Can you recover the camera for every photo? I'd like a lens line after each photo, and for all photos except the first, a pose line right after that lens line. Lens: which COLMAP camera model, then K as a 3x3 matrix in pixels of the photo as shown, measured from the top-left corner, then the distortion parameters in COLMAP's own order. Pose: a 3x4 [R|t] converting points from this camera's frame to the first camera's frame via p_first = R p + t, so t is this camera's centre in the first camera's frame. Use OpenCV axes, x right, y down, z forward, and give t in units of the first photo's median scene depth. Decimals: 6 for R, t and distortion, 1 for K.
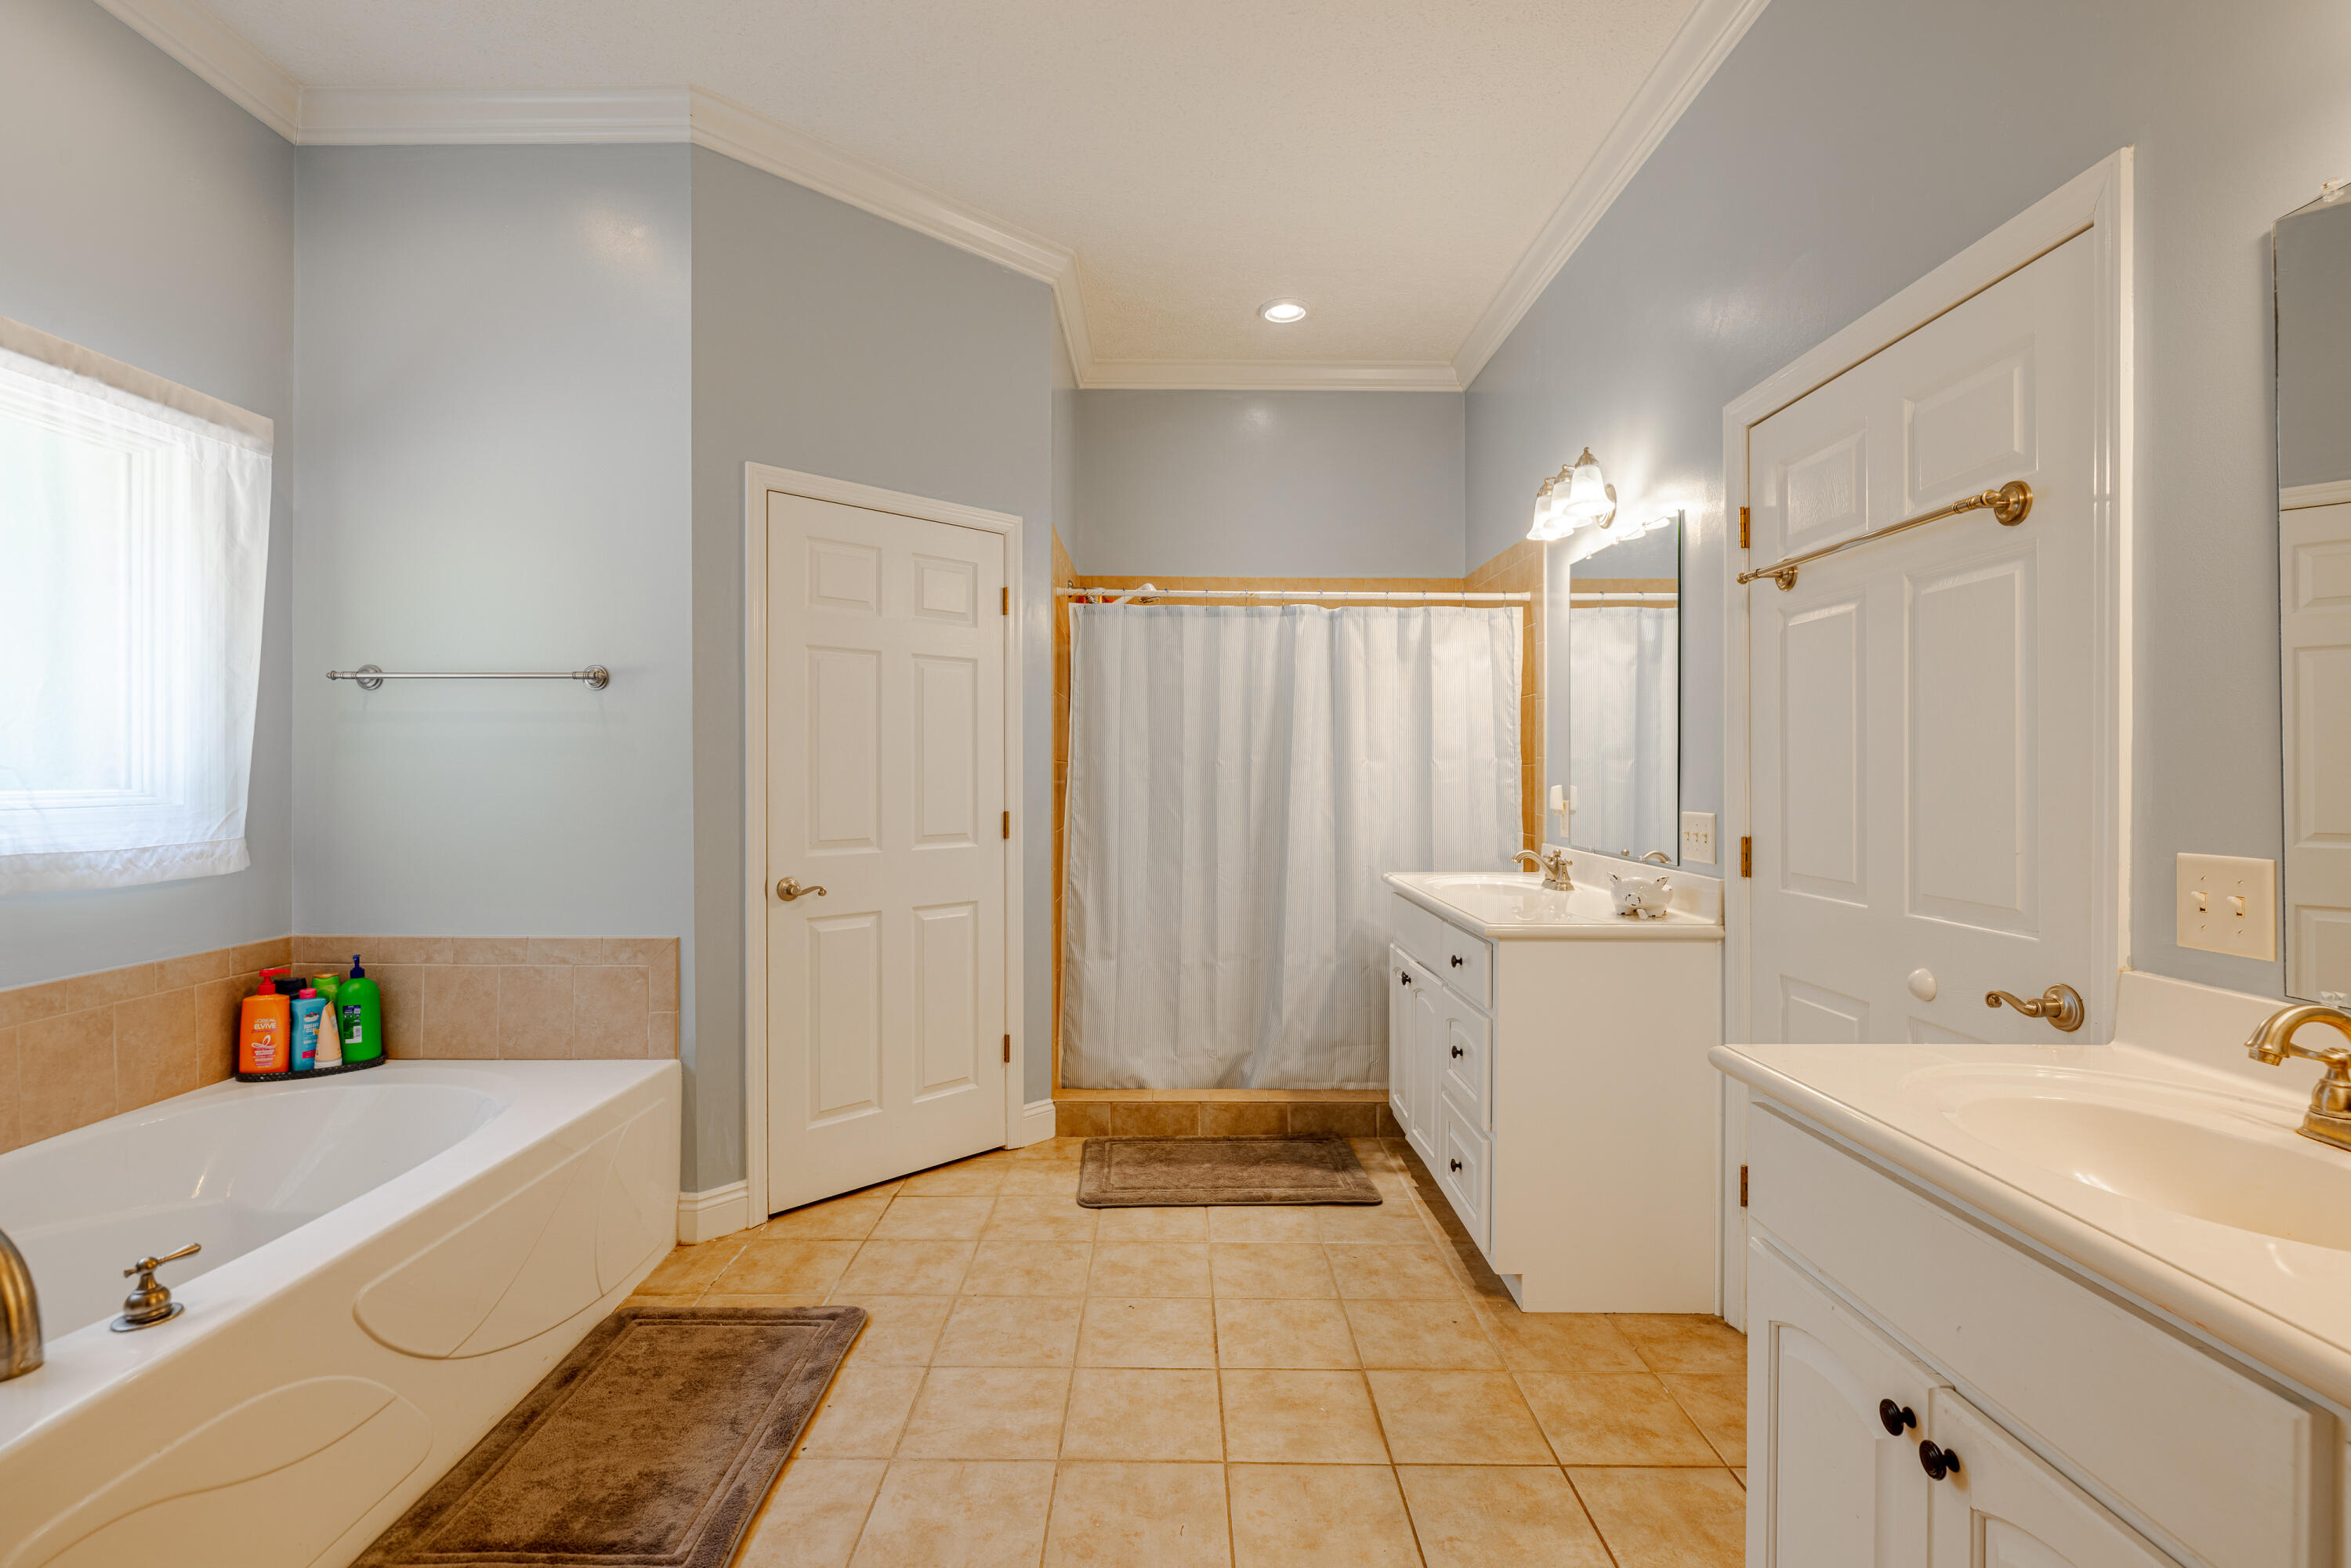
lens RADIAL K [[1111.1, 0, 1175.5], [0, 1111.1, 770.4], [0, 0, 1]] dist [-0.006030, -0.000620]
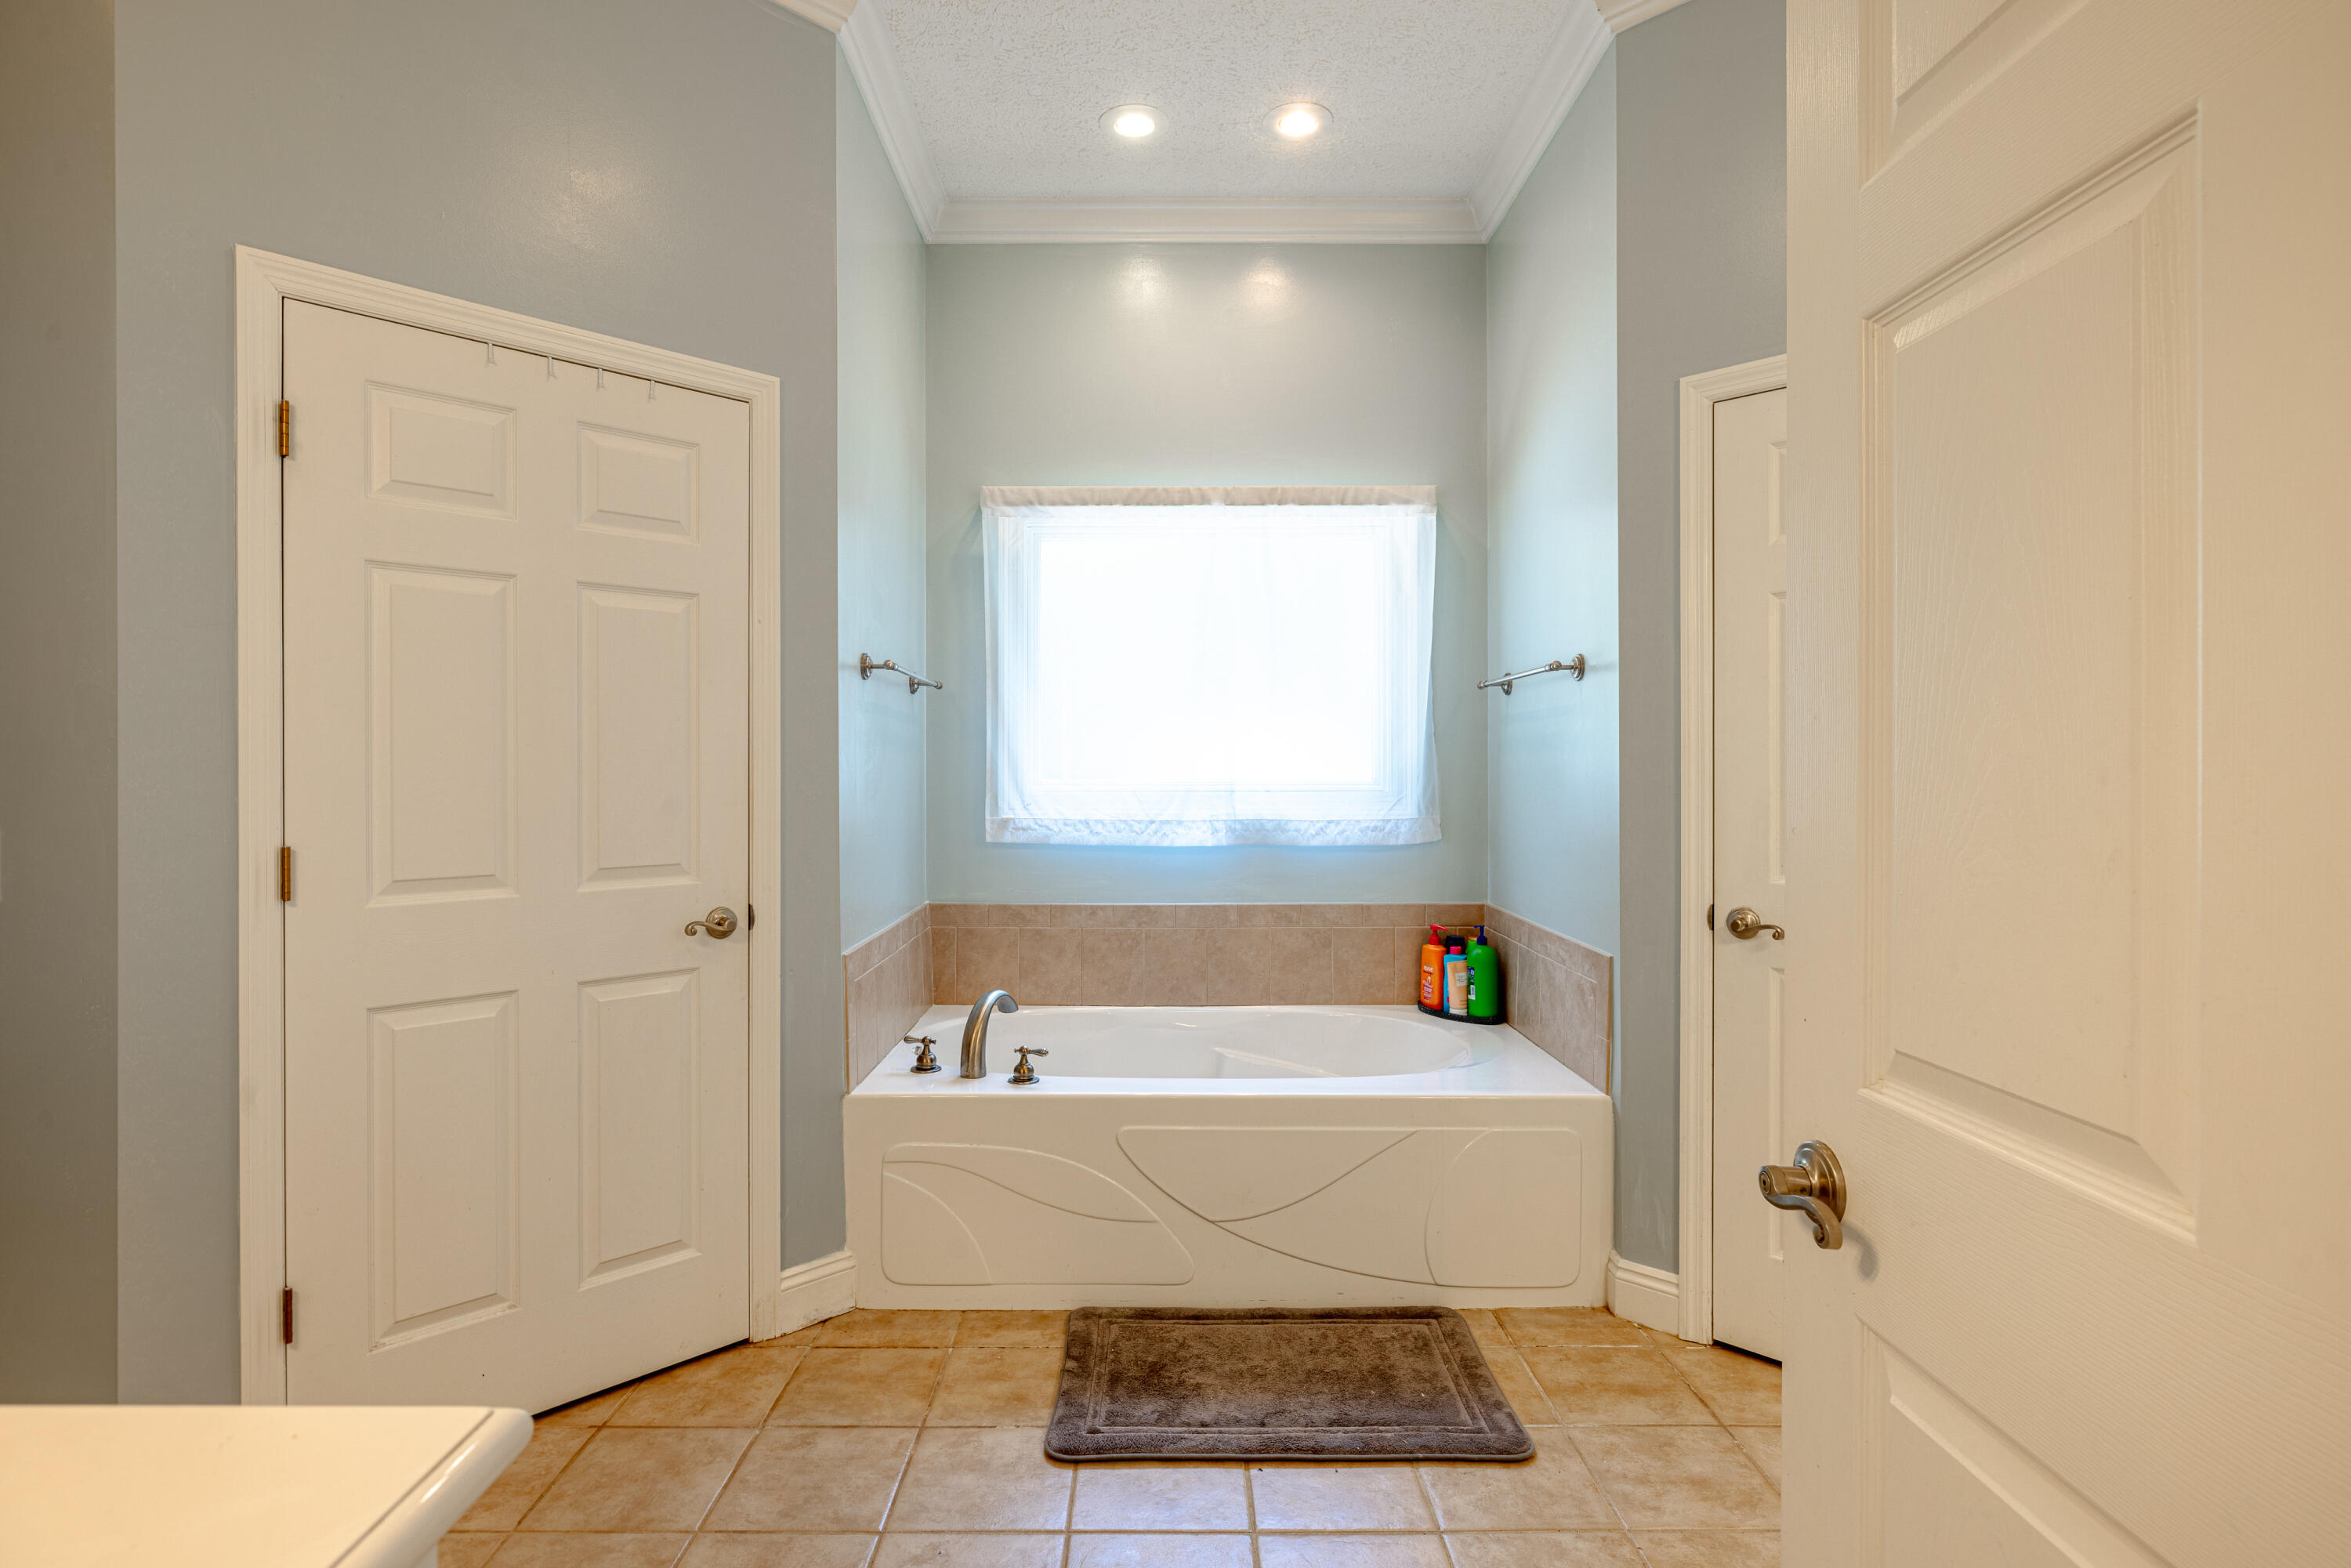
lens RADIAL K [[1185.1, 0, 1173.1], [0, 1185.1, 783.1], [0, 0, 1]] dist [0.005916, 0.000789]
pose [[-0.011522, 0.011513, -0.999867, 0.548779], [-0.002032, 0.999931, 0.011537, 0.004158], [0.999932, 0.002165, -0.011498, 0.746836]]
